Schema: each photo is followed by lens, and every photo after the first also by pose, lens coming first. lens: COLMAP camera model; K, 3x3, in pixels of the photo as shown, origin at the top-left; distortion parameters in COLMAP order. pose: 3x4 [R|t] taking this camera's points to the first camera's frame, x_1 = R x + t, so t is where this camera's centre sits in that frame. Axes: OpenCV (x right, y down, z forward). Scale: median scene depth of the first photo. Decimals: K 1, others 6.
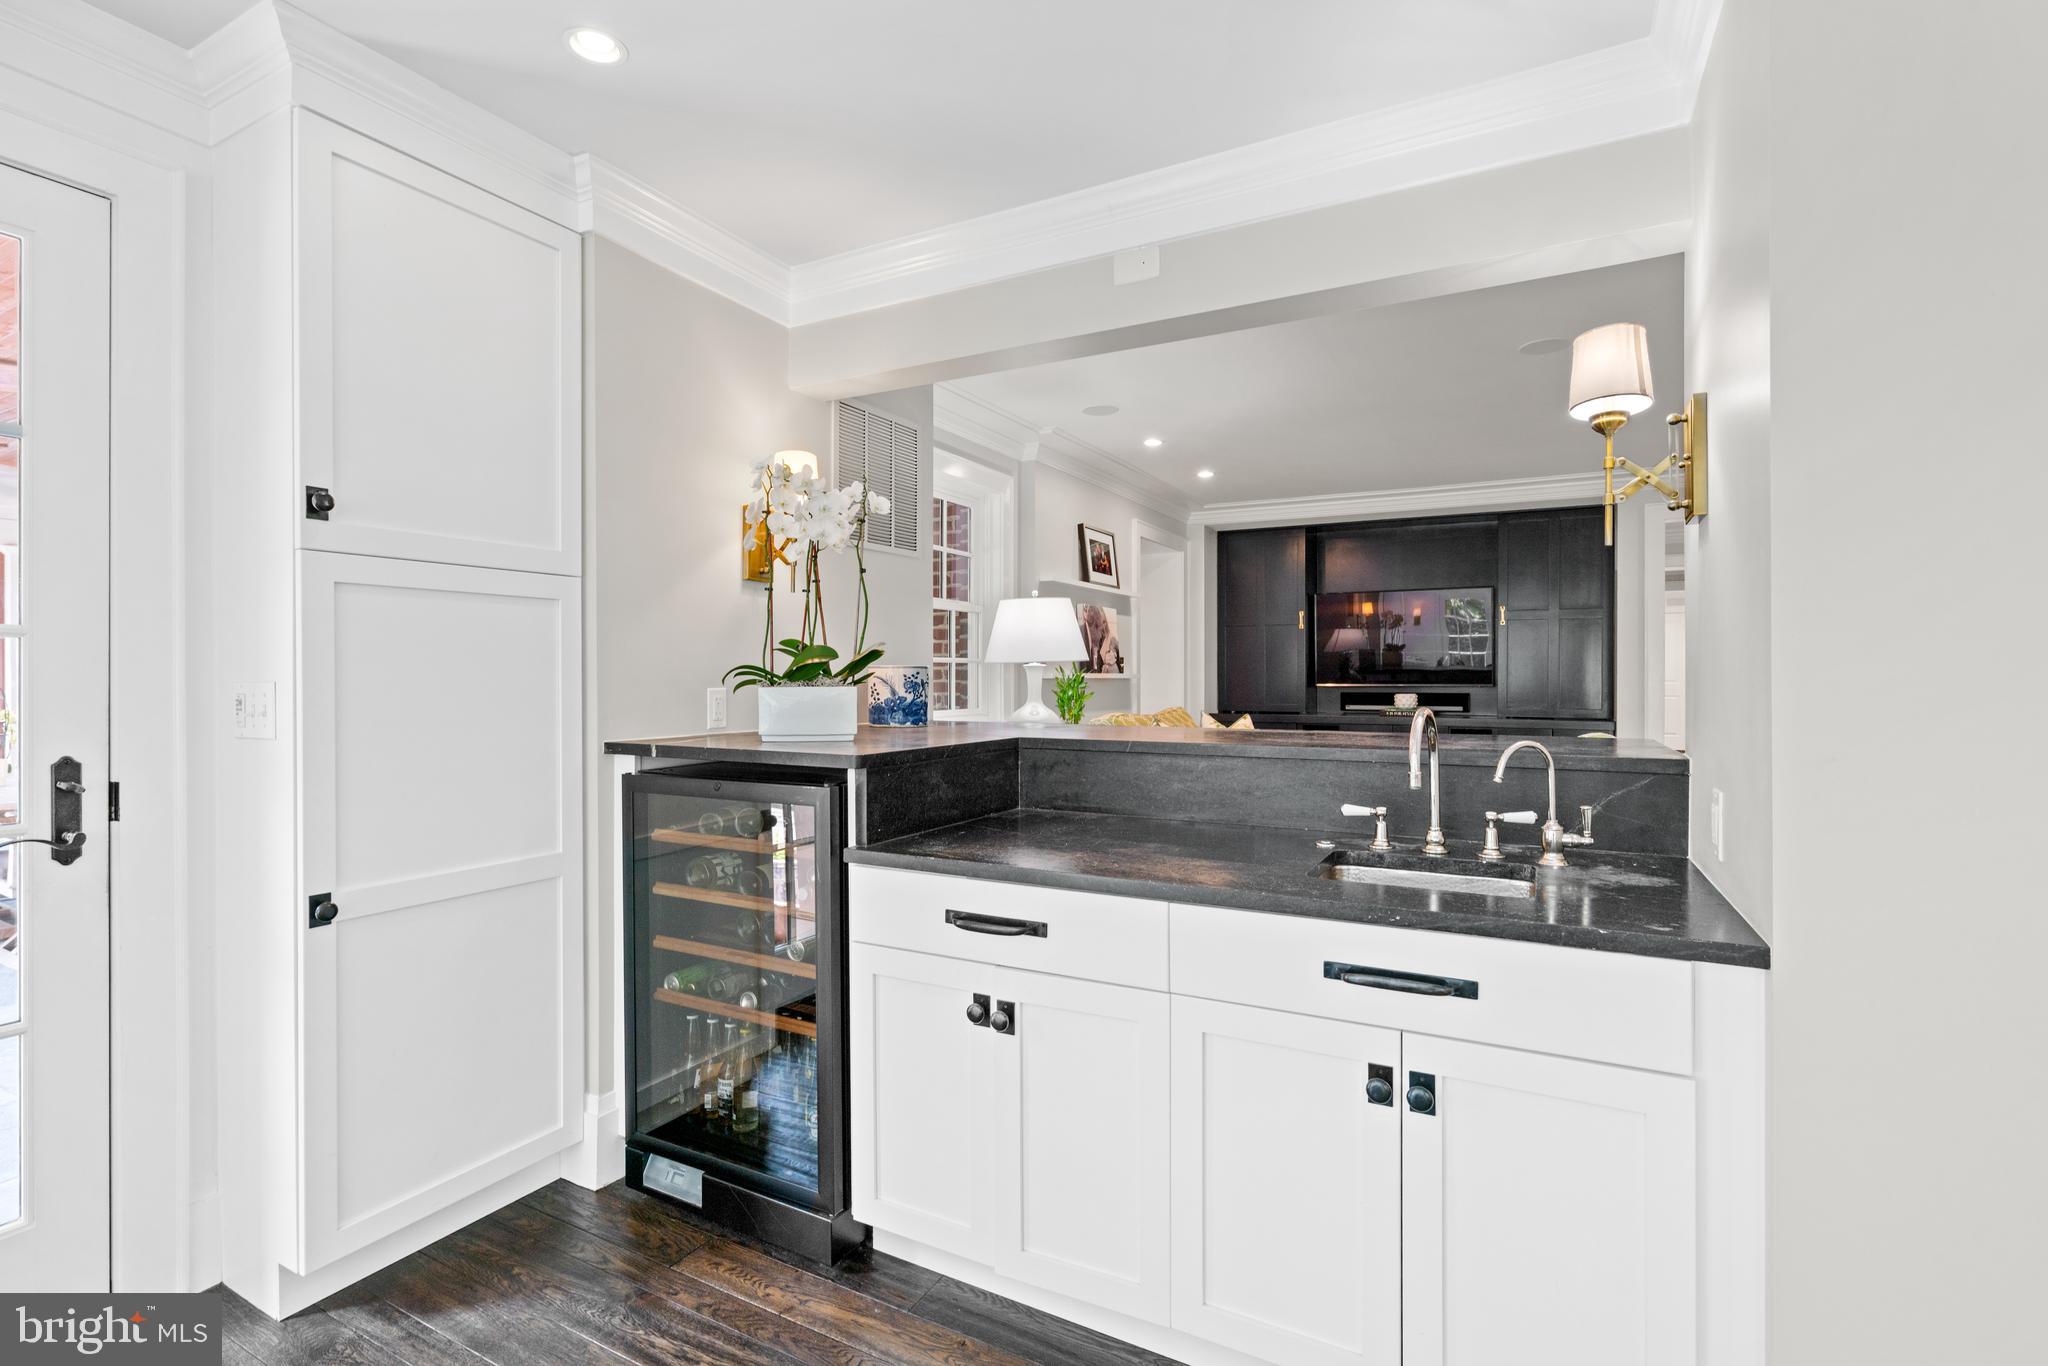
lens RADIAL K [[940.2, 0, 1033.7], [0, 940.2, 678.0], [0, 0, 1]] dist [-0.005625, -0.000087]
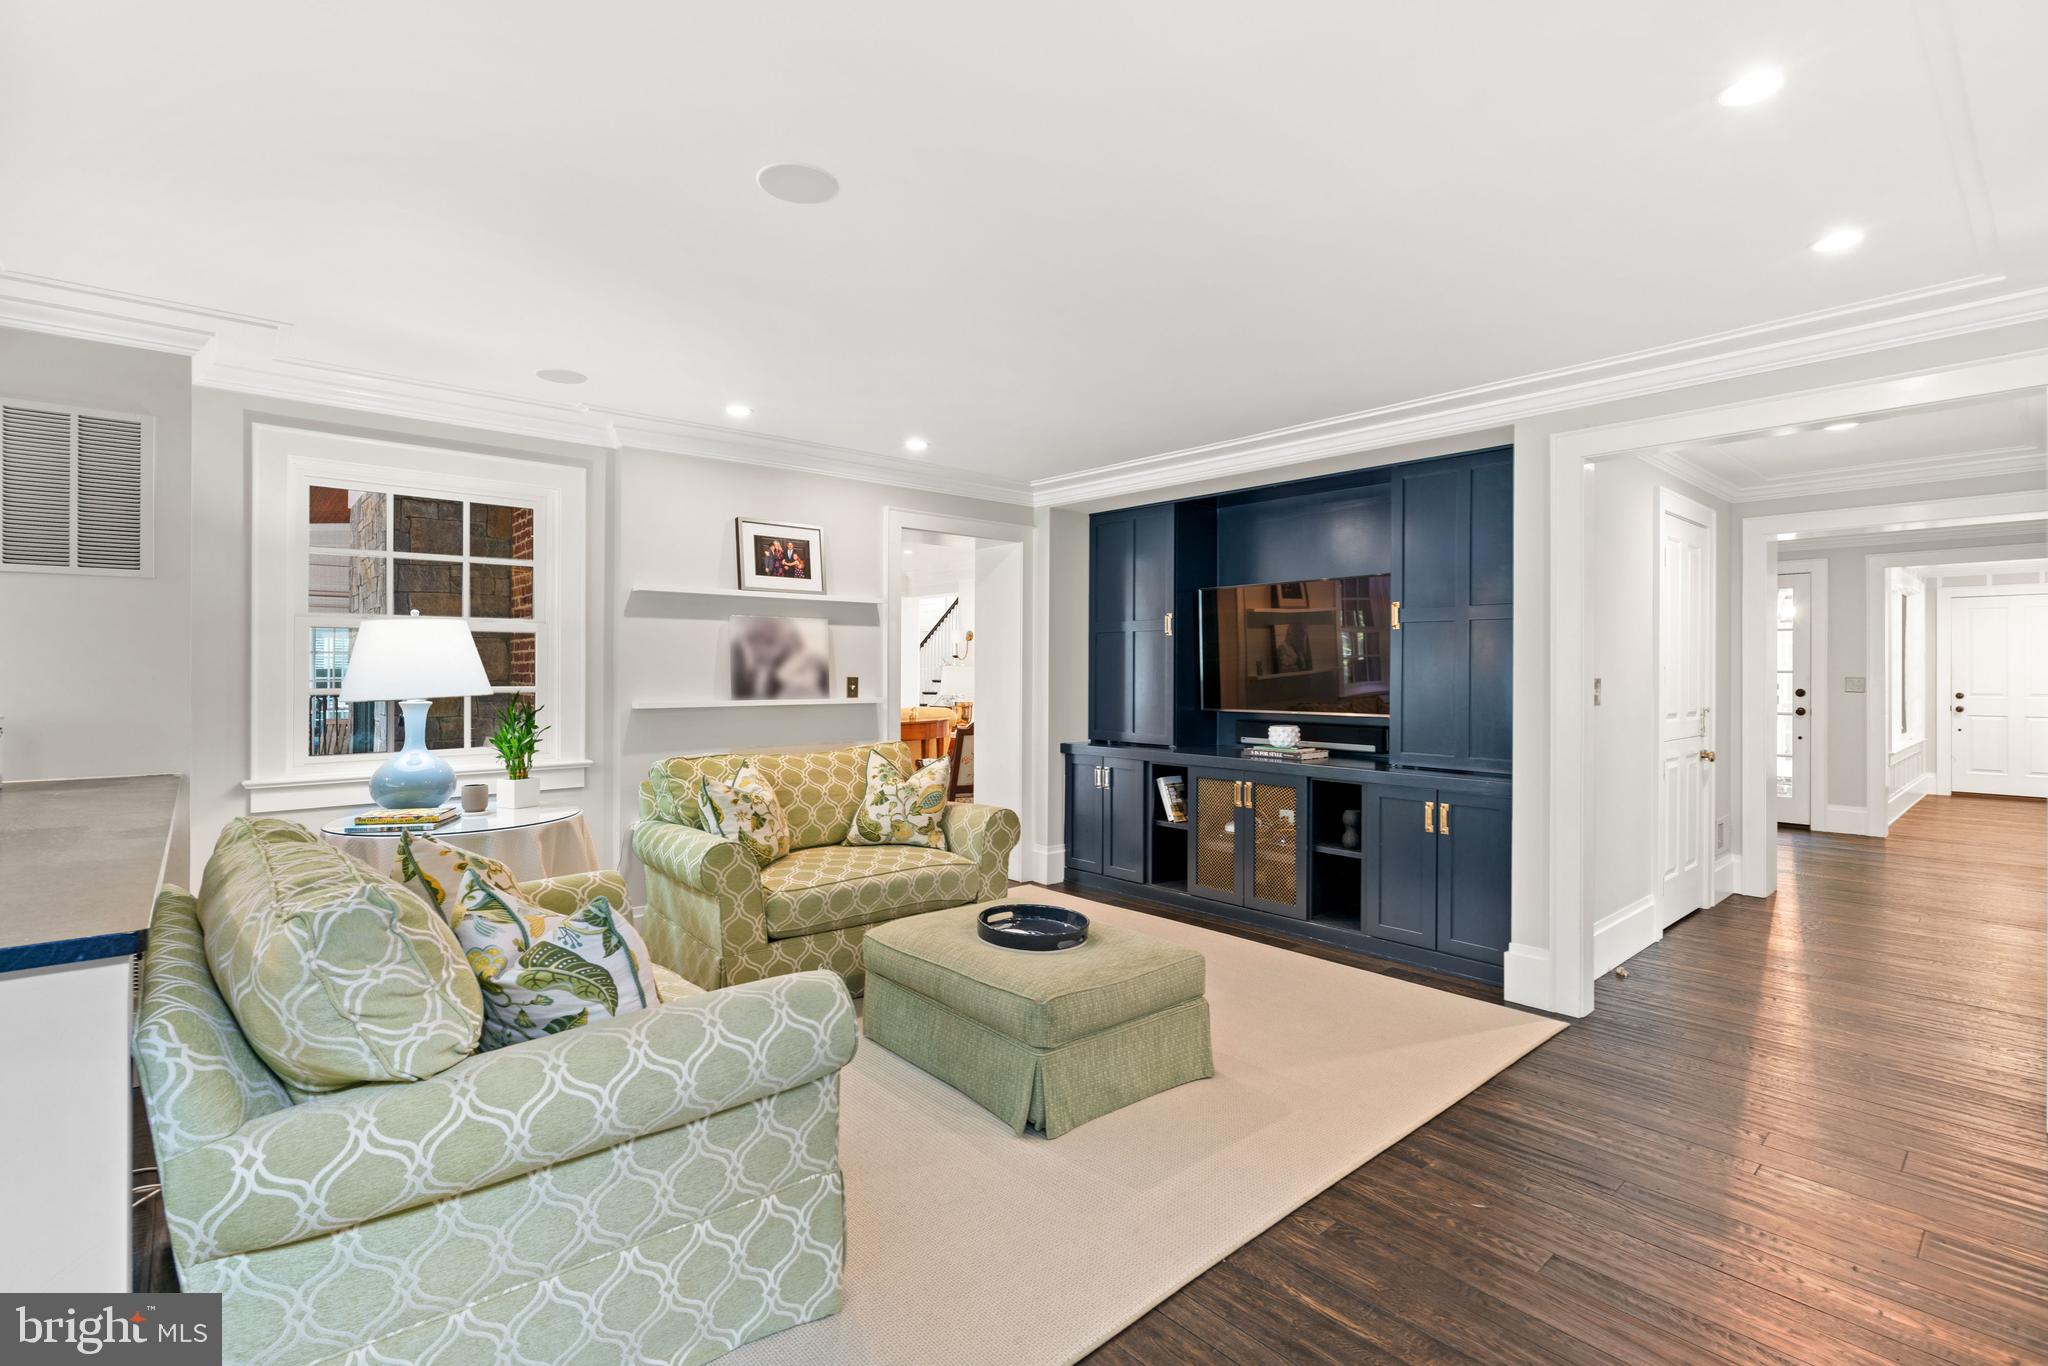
lens RADIAL K [[940.2, 0, 1023.8], [0, 940.2, 671.4], [0, 0, 1]] dist [-0.005625, -0.000087]
pose [[0.942299, 0.003093, -0.334757, 0.529386], [-0.002877, 0.999995, 0.001140, -0.030069], [0.334759, -0.000111, 0.942304, 0.292374]]
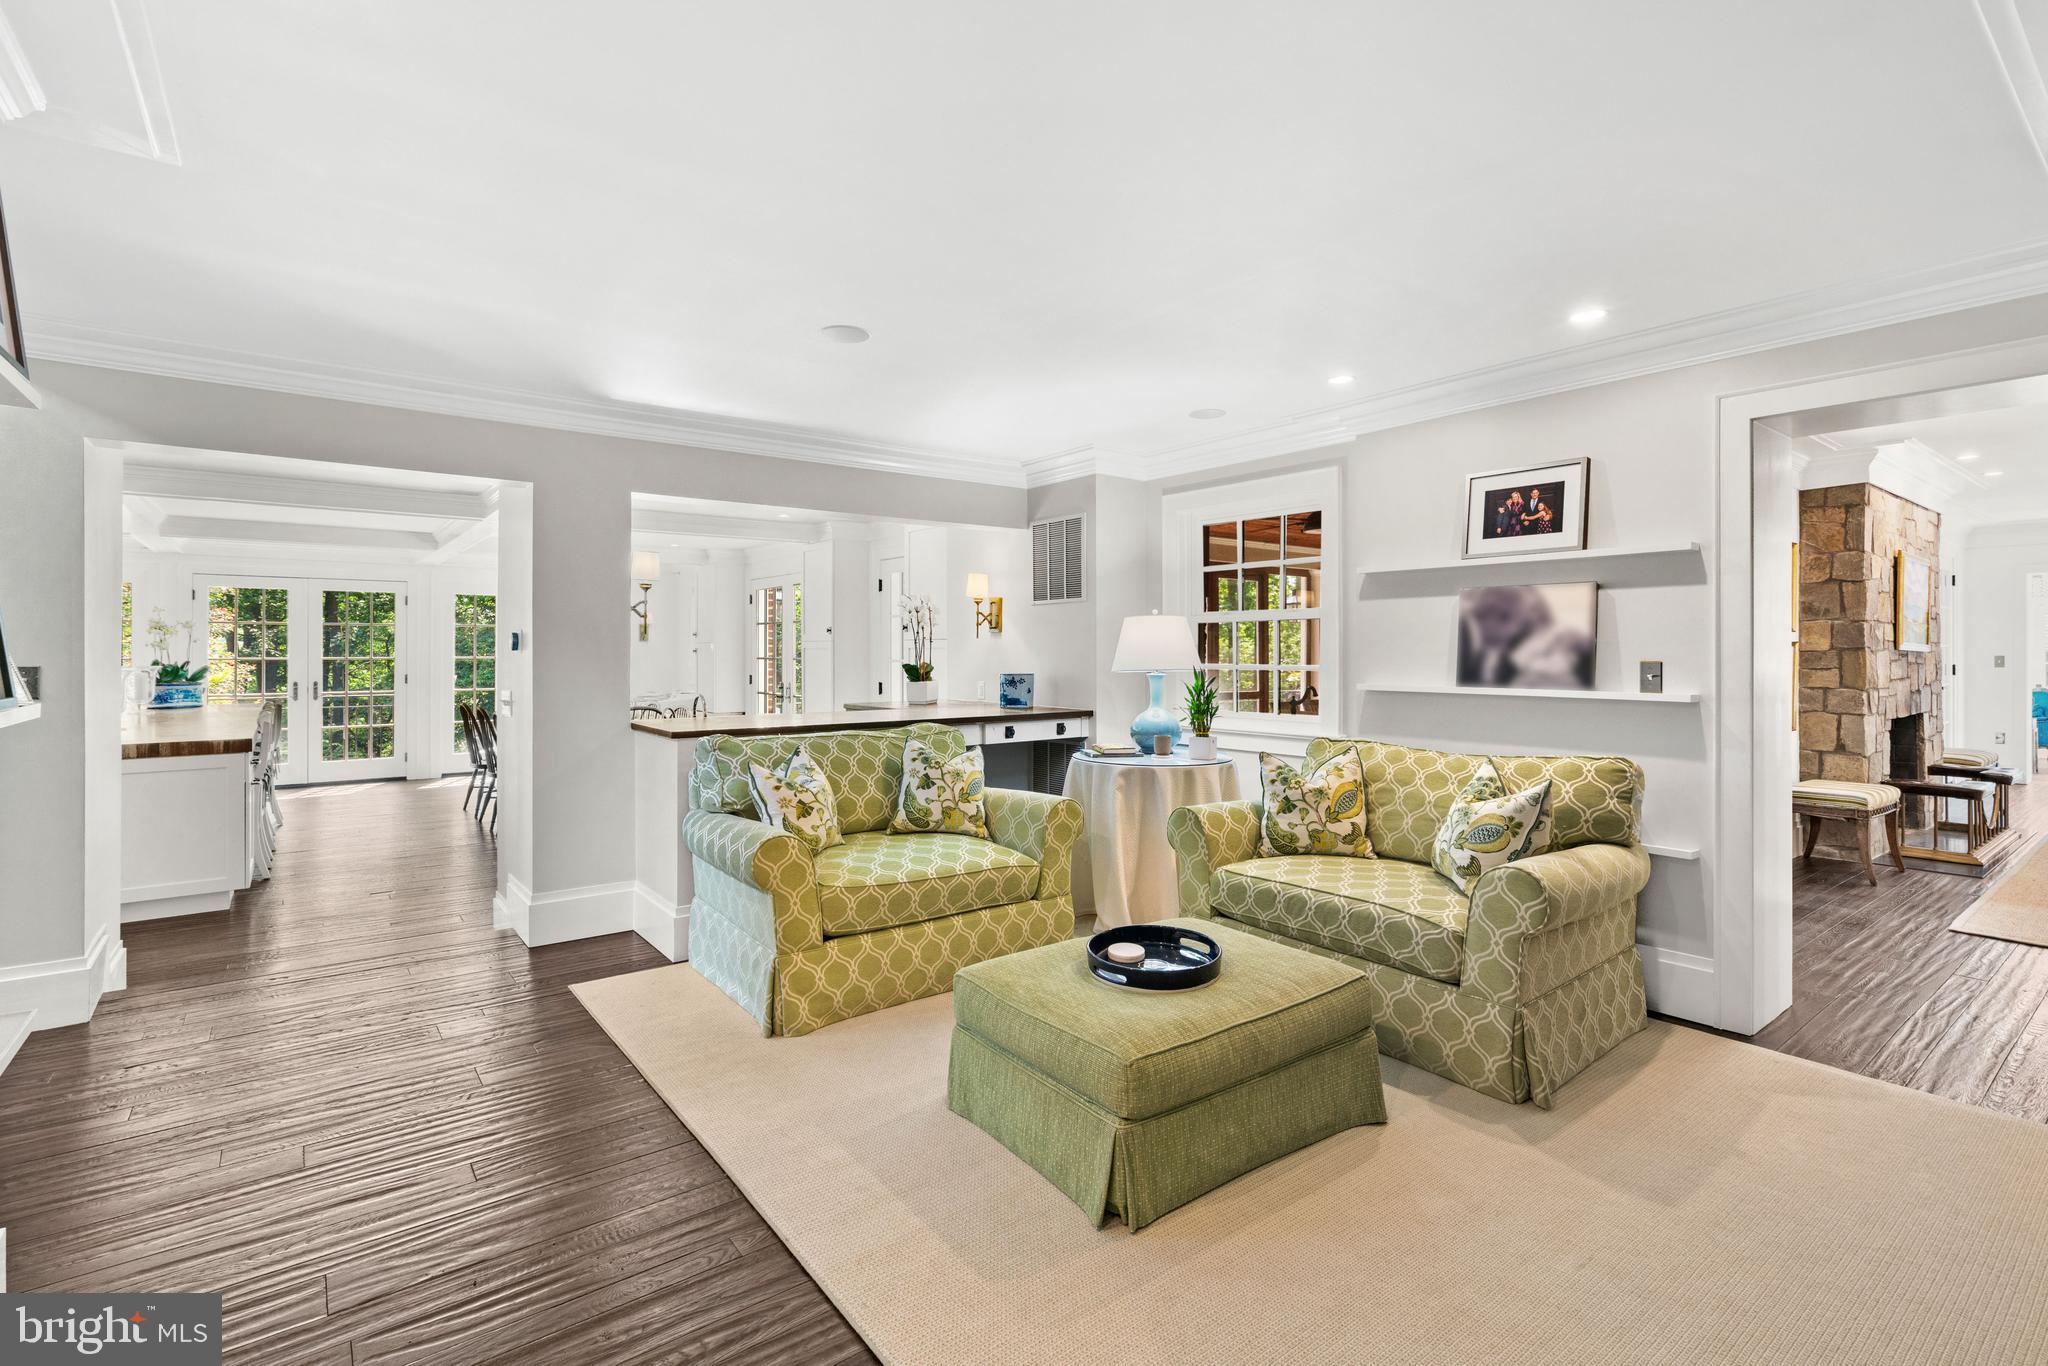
lens RADIAL K [[940.2, 0, 1024.9], [0, 940.2, 664.6], [0, 0, 1]] dist [-0.005625, -0.000087]
pose [[-0.395258, 0.010042, -0.918515, 0.786358], [-0.002797, 0.999922, 0.012136, -0.027868], [0.918566, 0.007366, -0.395199, 0.916424]]
